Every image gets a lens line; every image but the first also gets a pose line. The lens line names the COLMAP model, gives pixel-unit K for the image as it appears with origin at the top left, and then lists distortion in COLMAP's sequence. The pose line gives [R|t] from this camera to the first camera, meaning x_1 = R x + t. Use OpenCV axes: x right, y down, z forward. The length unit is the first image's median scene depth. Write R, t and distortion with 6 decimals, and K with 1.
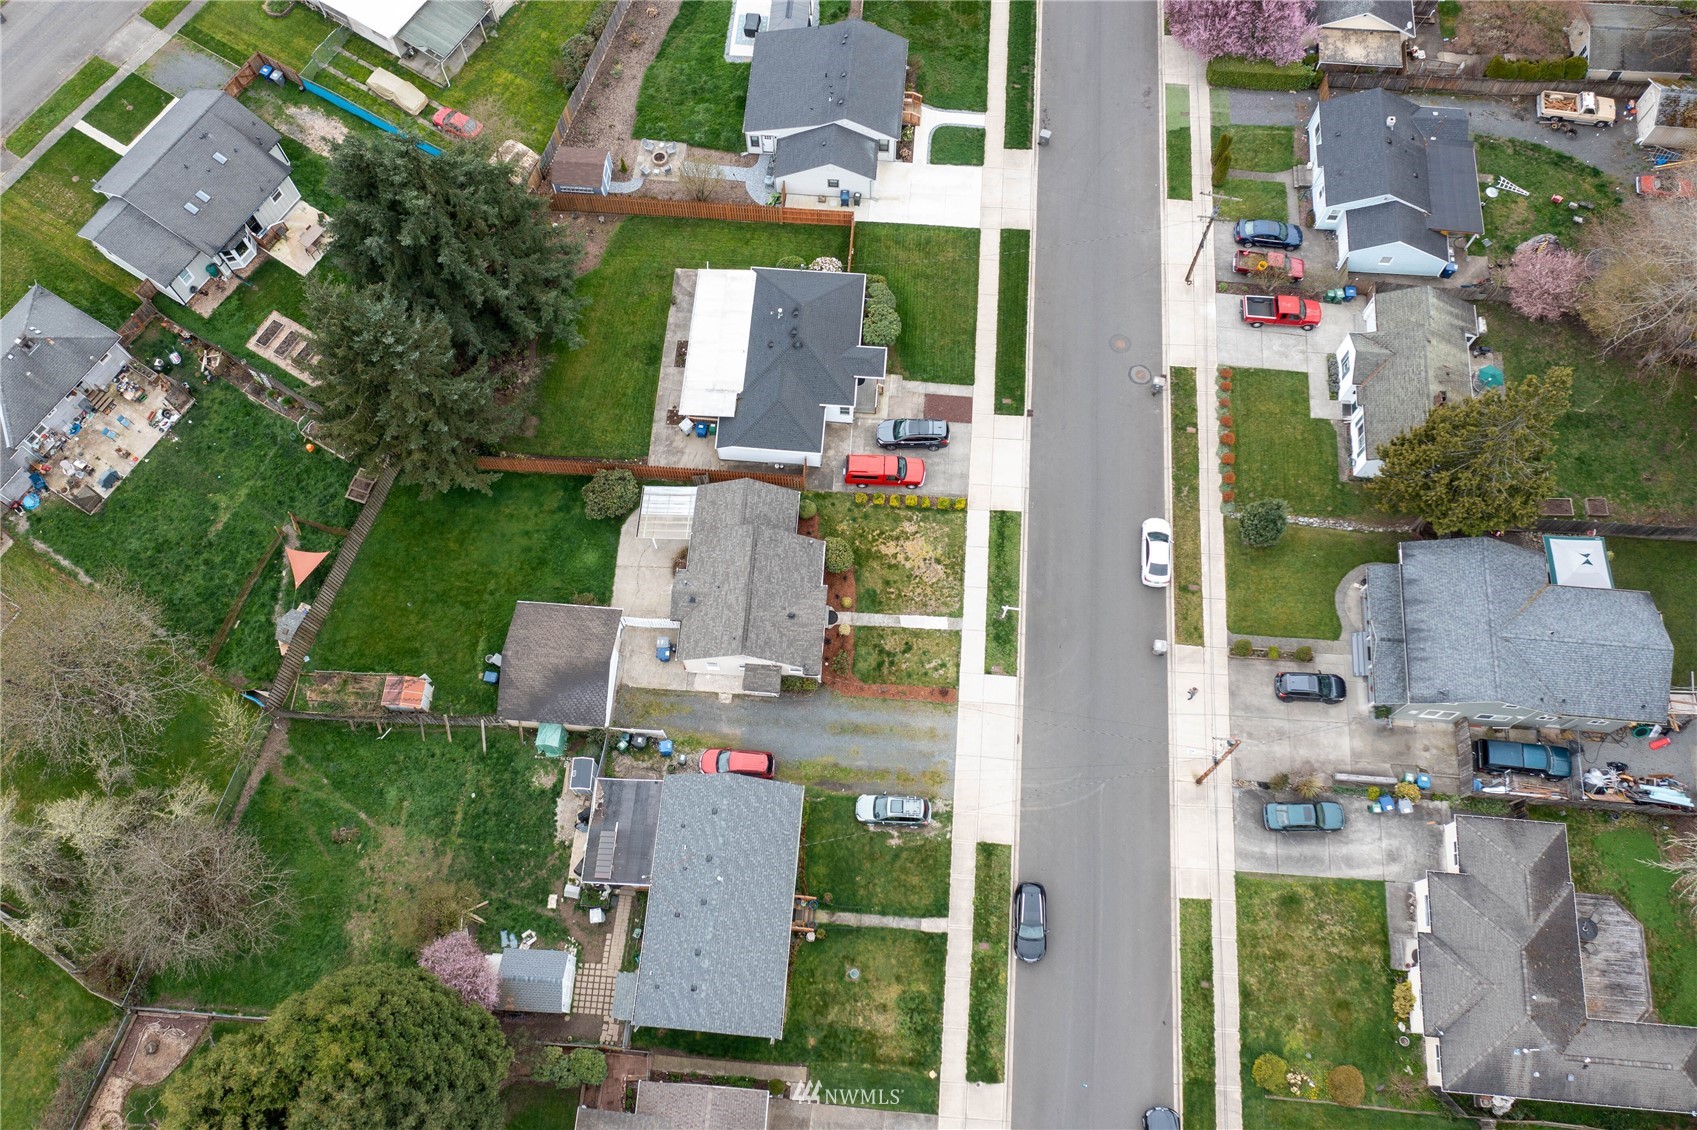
lens RADIAL K [[1327.1, 0, 835.8], [0, 1327.1, 564.5], [0, 0, 1]] dist [-0.005233, 0.008050]
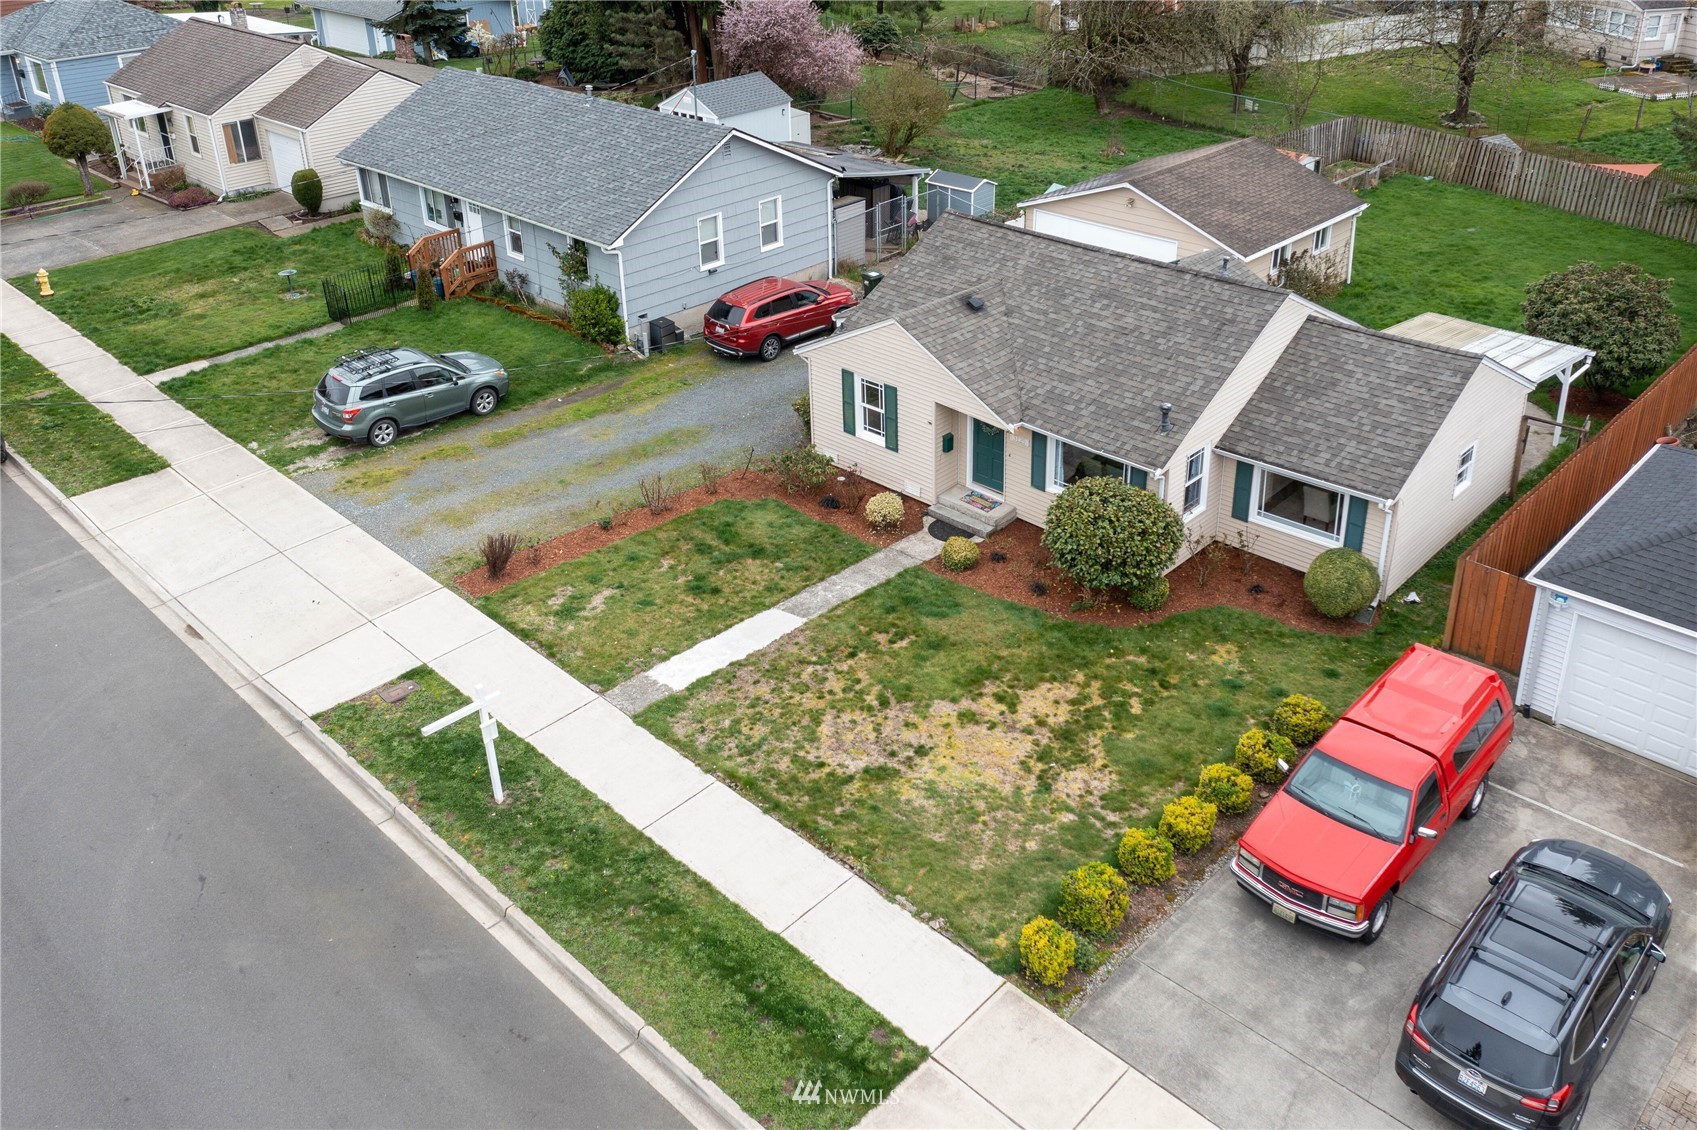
lens RADIAL K [[1349.6, 0, 848.5], [0, 1349.6, 565.0], [0, 0, 1]] dist [0.005404, 0.004389]
pose [[-0.642765, 0.416582, -0.642894, 0.217170], [-0.700925, 0.018831, 0.712987, -0.167568], [0.309124, 0.908903, 0.279889, 0.902718]]
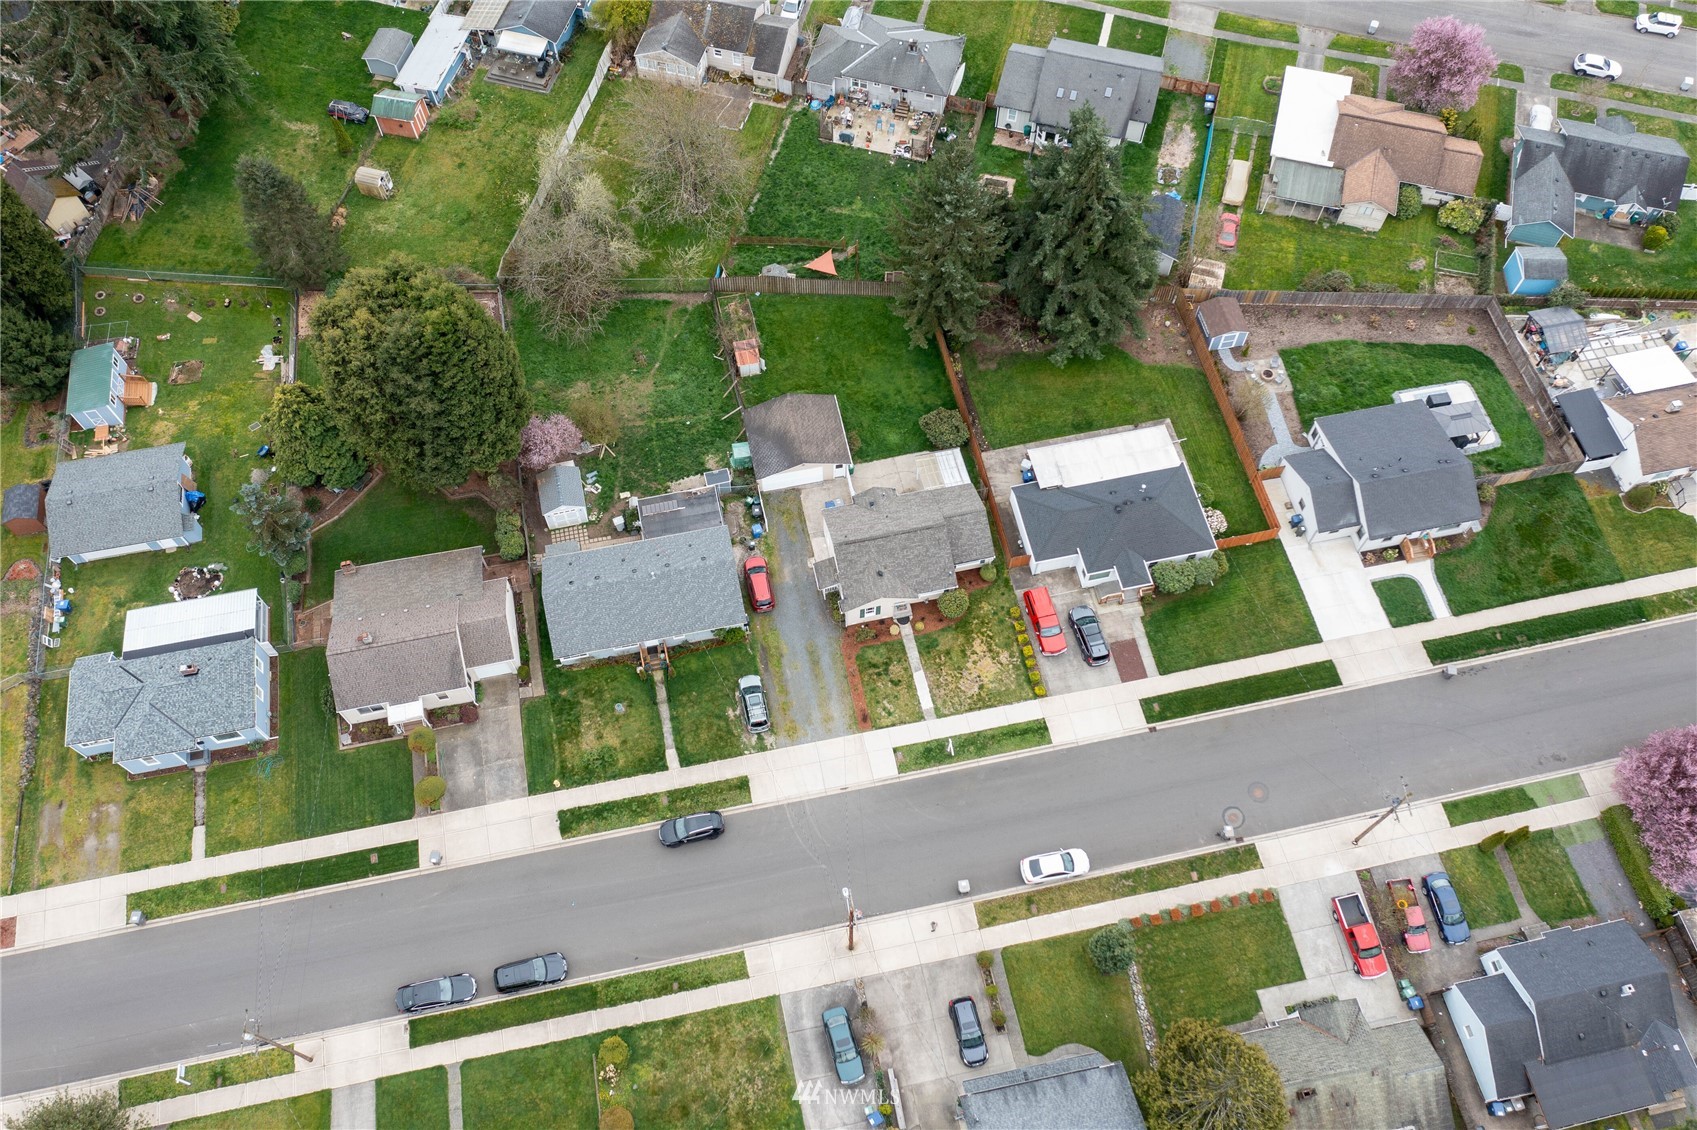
lens RADIAL K [[1327.1, 0, 835.8], [0, 1327.1, 564.5], [0, 0, 1]] dist [-0.005233, 0.008050]
pose [[0.282779, 0.855083, -0.434591, 0.445148], [-0.894199, 0.398943, 0.203107, -0.163566], [0.347050, 0.331176, 0.877427, -0.068892]]
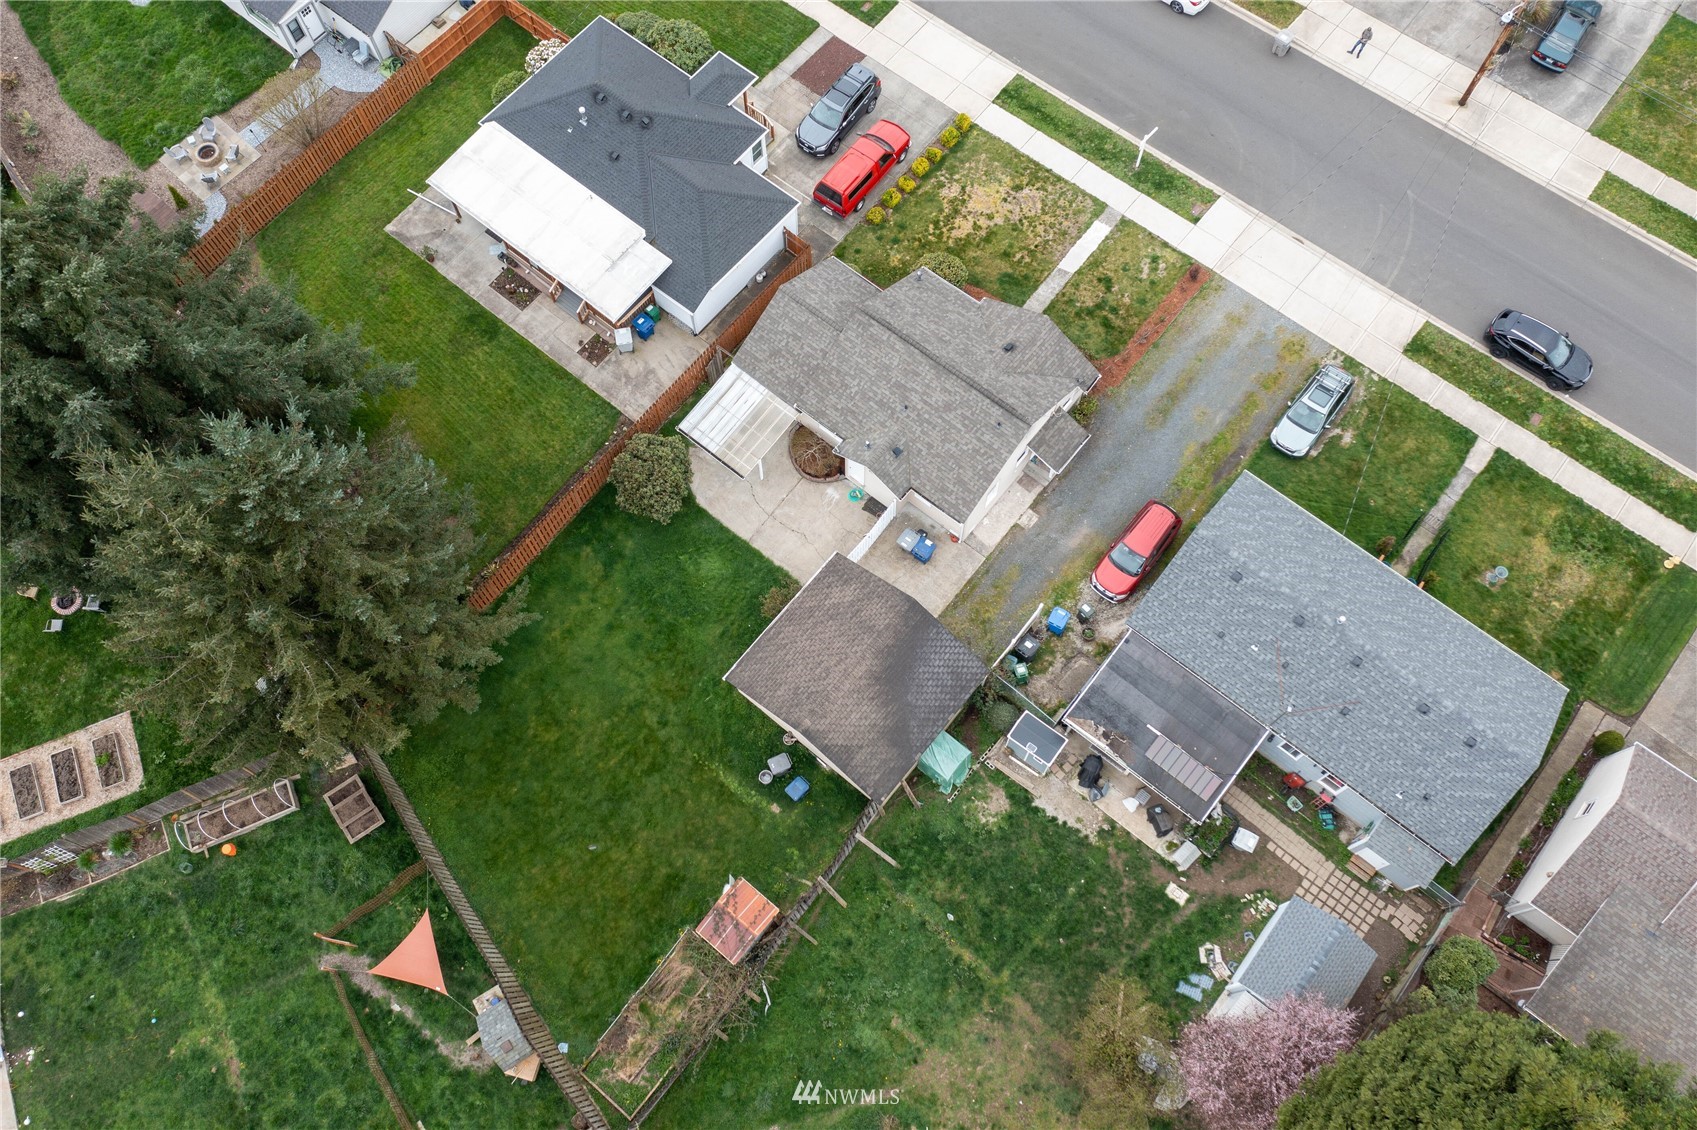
lens RADIAL K [[1327.1, 0, 835.8], [0, 1327.1, 564.5], [0, 0, 1]] dist [-0.005233, 0.008050]
pose [[0.572694, -0.761354, 0.303912, -0.344545], [0.765553, 0.629291, 0.133873, -0.044979], [-0.293174, 0.155993, 0.943247, 0.398214]]
